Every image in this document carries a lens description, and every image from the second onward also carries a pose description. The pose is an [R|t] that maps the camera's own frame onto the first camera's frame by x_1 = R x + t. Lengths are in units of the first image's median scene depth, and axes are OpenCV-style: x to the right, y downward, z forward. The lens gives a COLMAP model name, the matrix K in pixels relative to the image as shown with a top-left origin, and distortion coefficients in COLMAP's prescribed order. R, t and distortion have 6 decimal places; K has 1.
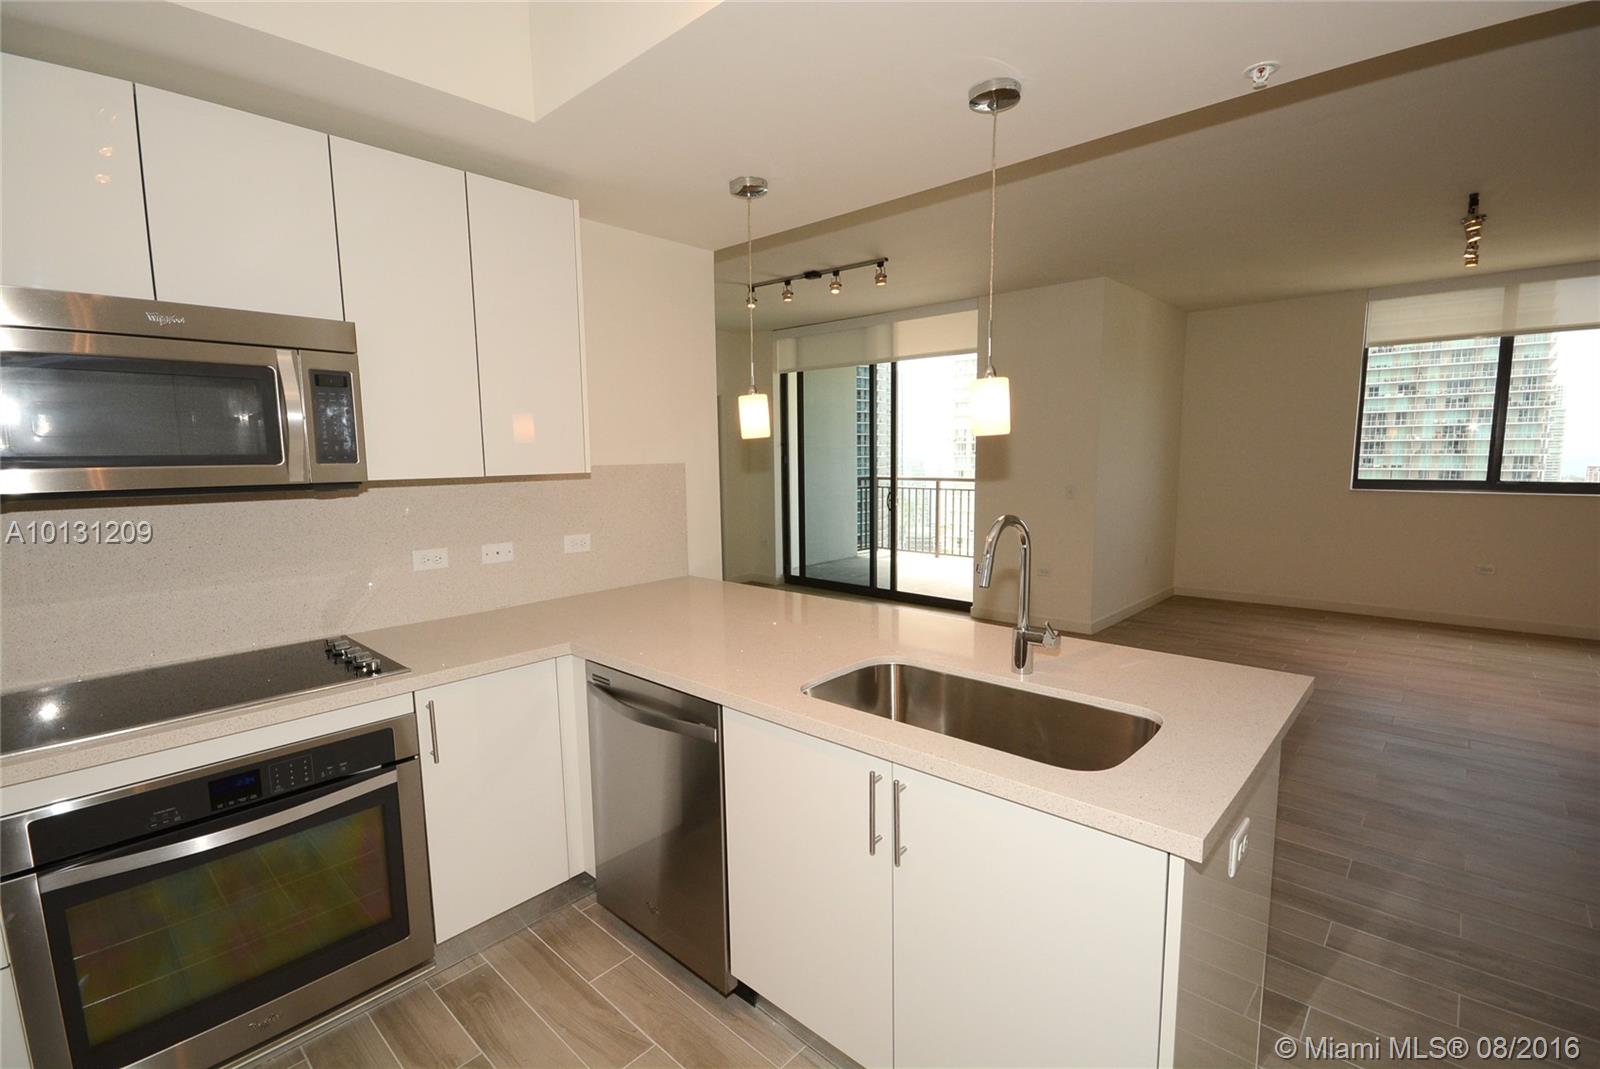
lens RADIAL K [[723.7, 0, 794.1], [0, 723.7, 538.4], [0, 0, 1]] dist [0.002552, -0.000100]
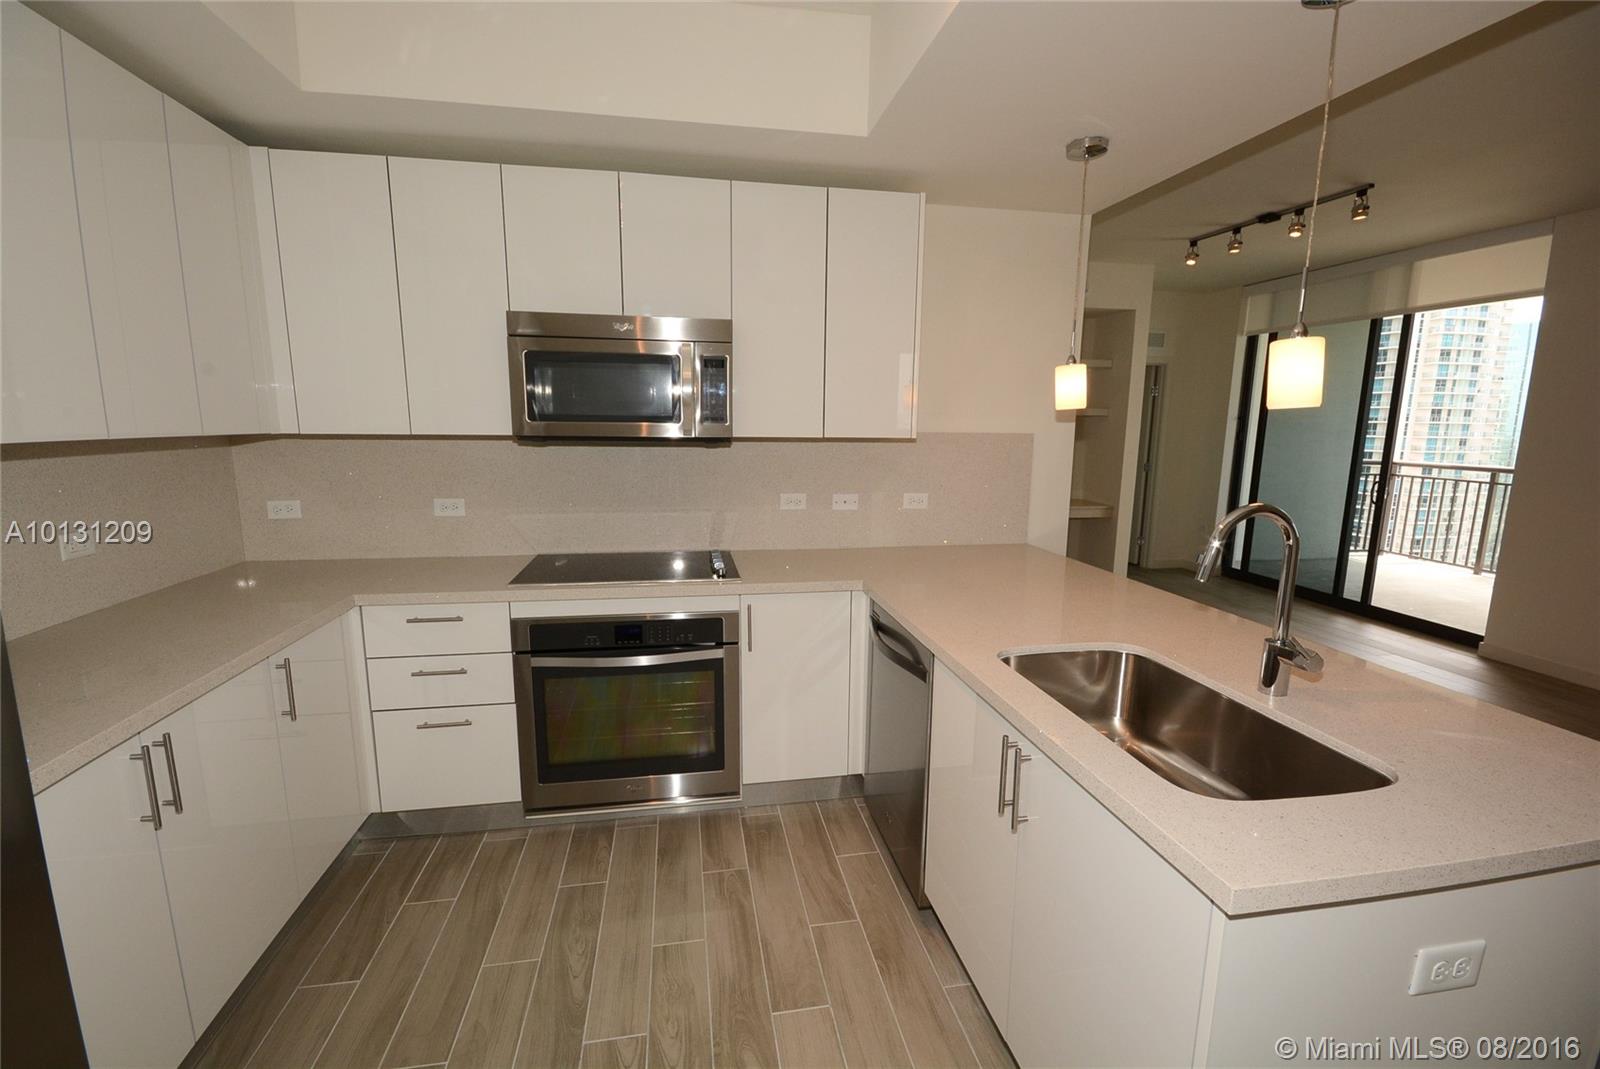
lens RADIAL K [[700.3, 0, 799.0], [0, 700.3, 541.0], [0, 0, 1]] dist [-0.003576, -0.000842]
pose [[0.798467, 0.123167, -0.589305, 0.264817], [-0.093390, 0.992340, 0.080865, -0.003409], [0.594751, -0.009533, 0.803853, 0.016833]]
